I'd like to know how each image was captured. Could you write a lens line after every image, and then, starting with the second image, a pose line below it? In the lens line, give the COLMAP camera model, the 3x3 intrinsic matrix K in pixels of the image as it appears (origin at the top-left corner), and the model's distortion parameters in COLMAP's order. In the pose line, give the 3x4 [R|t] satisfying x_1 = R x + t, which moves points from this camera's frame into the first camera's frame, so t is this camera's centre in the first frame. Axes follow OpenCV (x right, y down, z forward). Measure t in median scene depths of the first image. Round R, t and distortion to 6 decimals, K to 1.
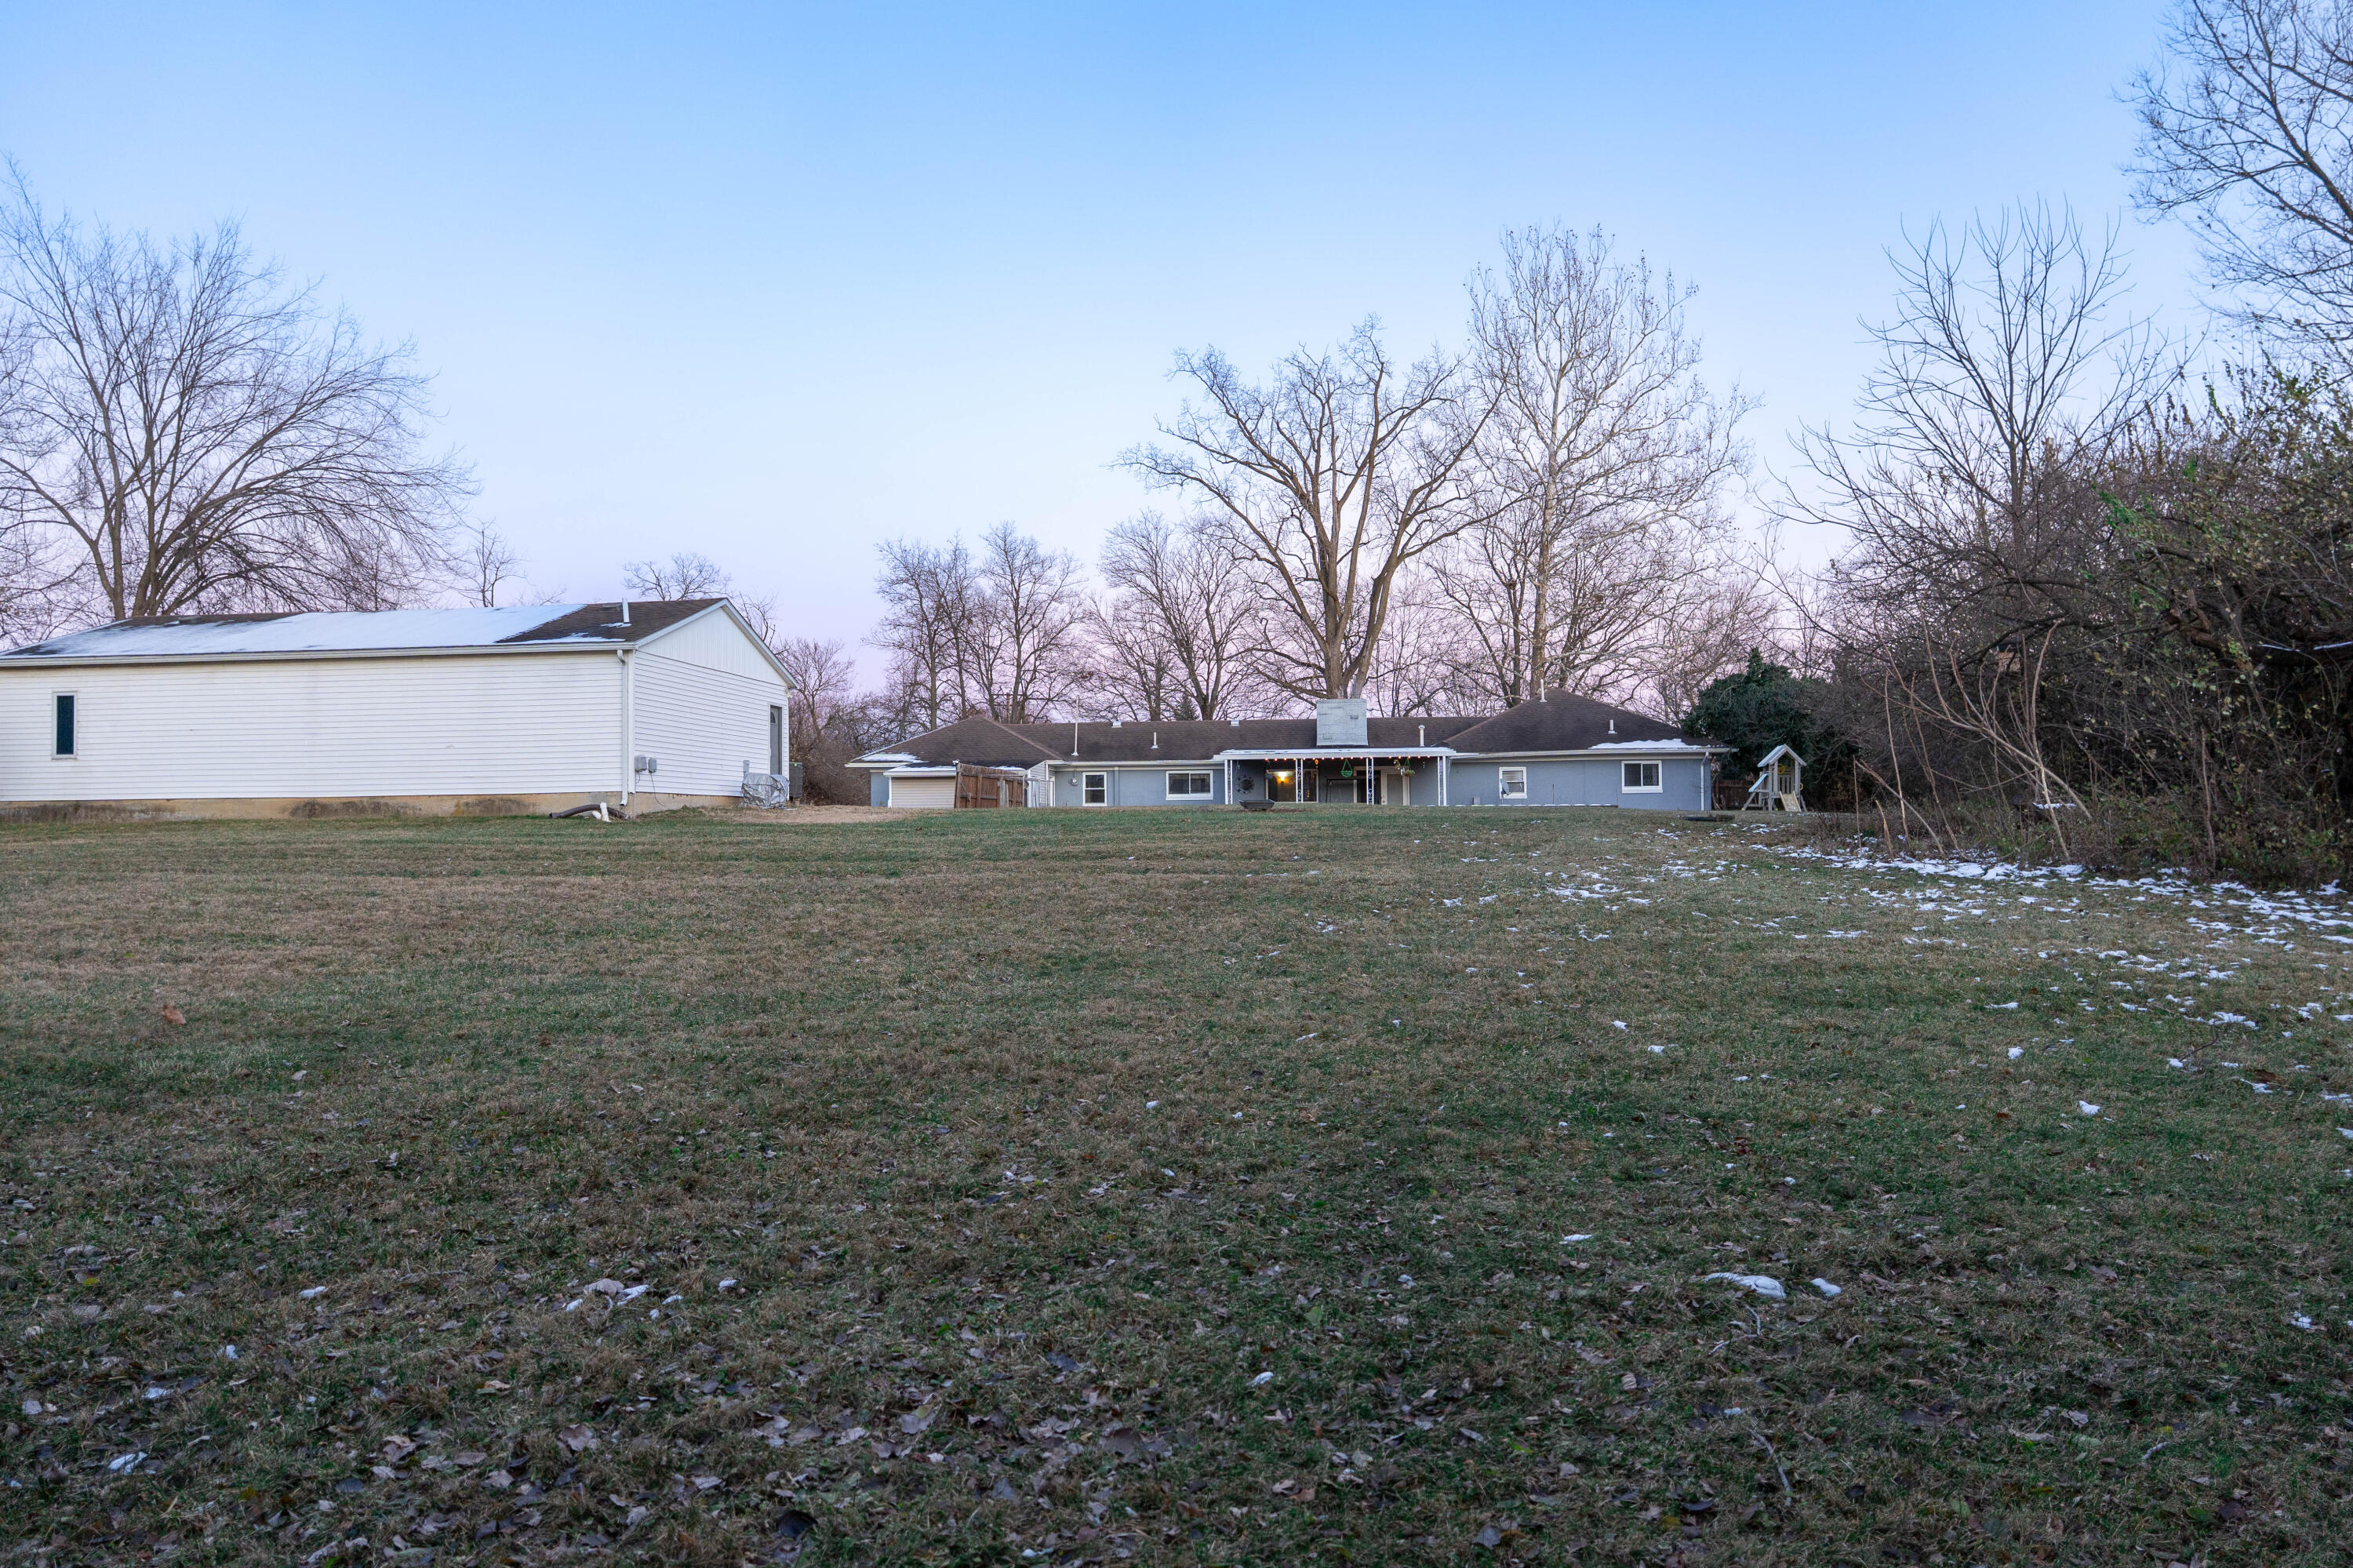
lens RADIAL K [[1561.5, 0, 1172.6], [0, 1561.5, 781.0], [0, 0, 1]] dist [-0.001491, -0.001148]
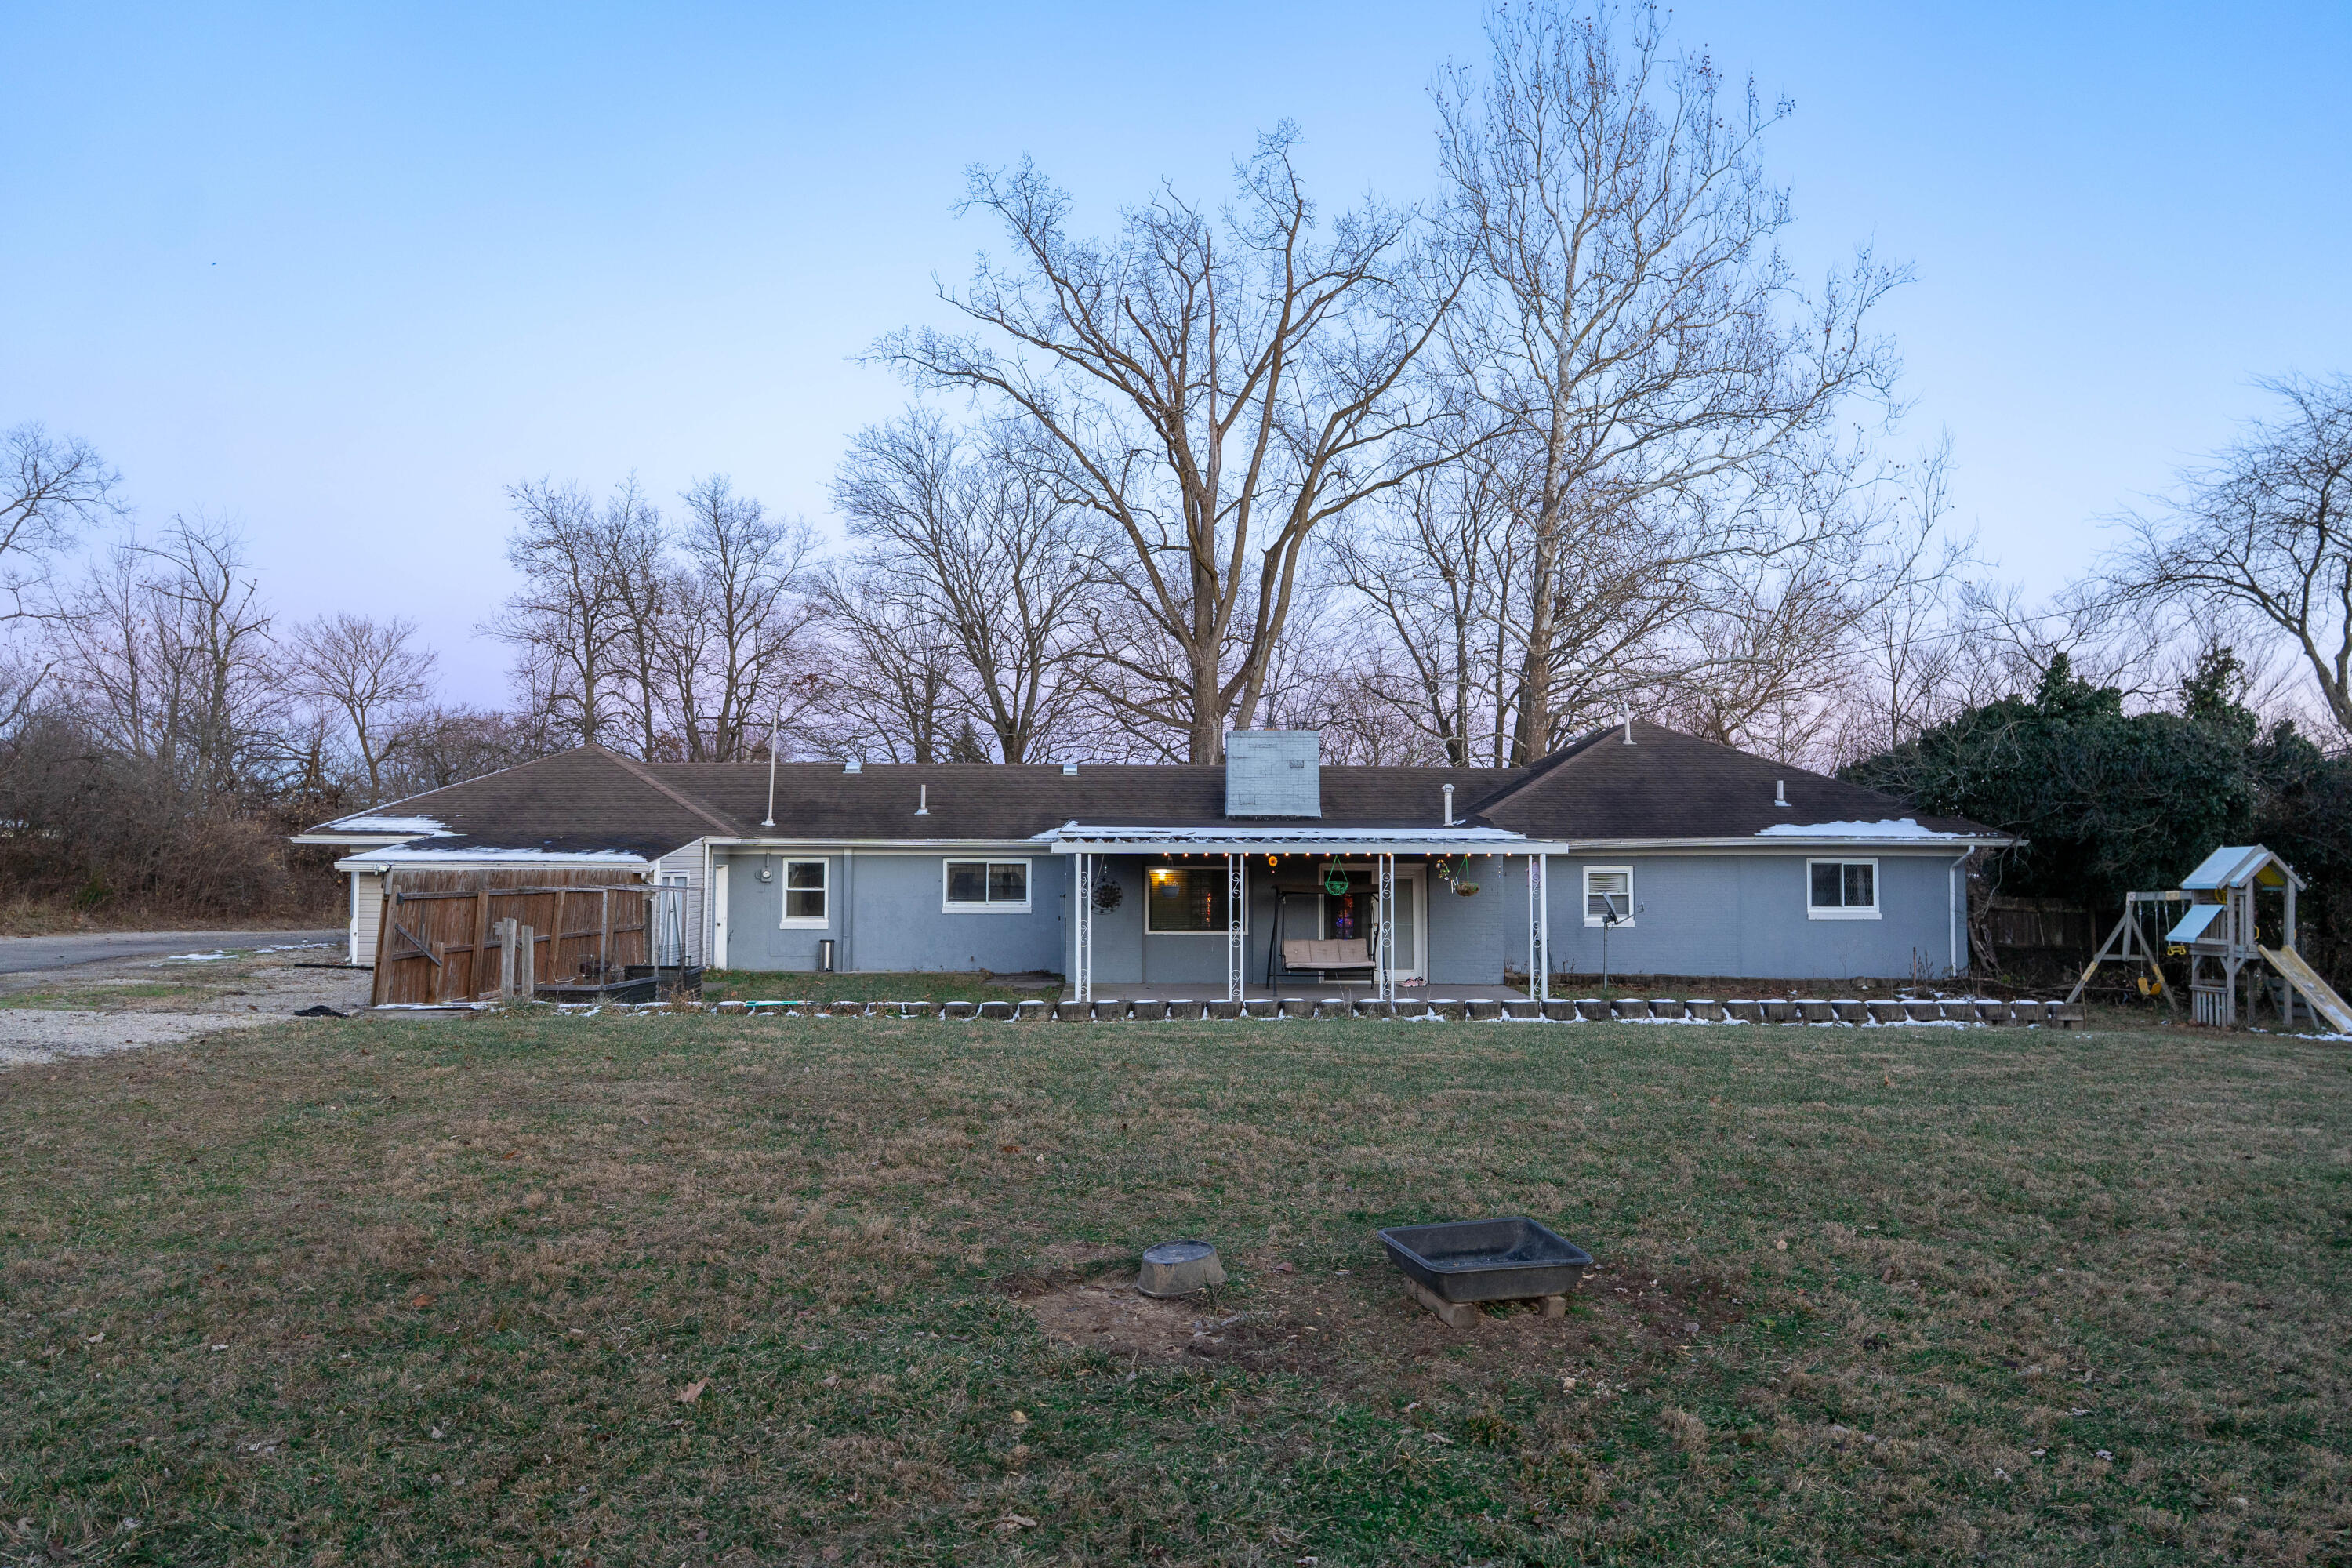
lens RADIAL K [[1643.3, 0, 1171.1], [0, 1643.3, 793.9], [0, 0, 1]] dist [0.005585, 0.001273]
pose [[0.990173, 0.019316, 0.138511, -0.004260], [-0.016850, 0.999678, -0.018955, -0.015174], [-0.138832, 0.016434, 0.990180, 0.348062]]
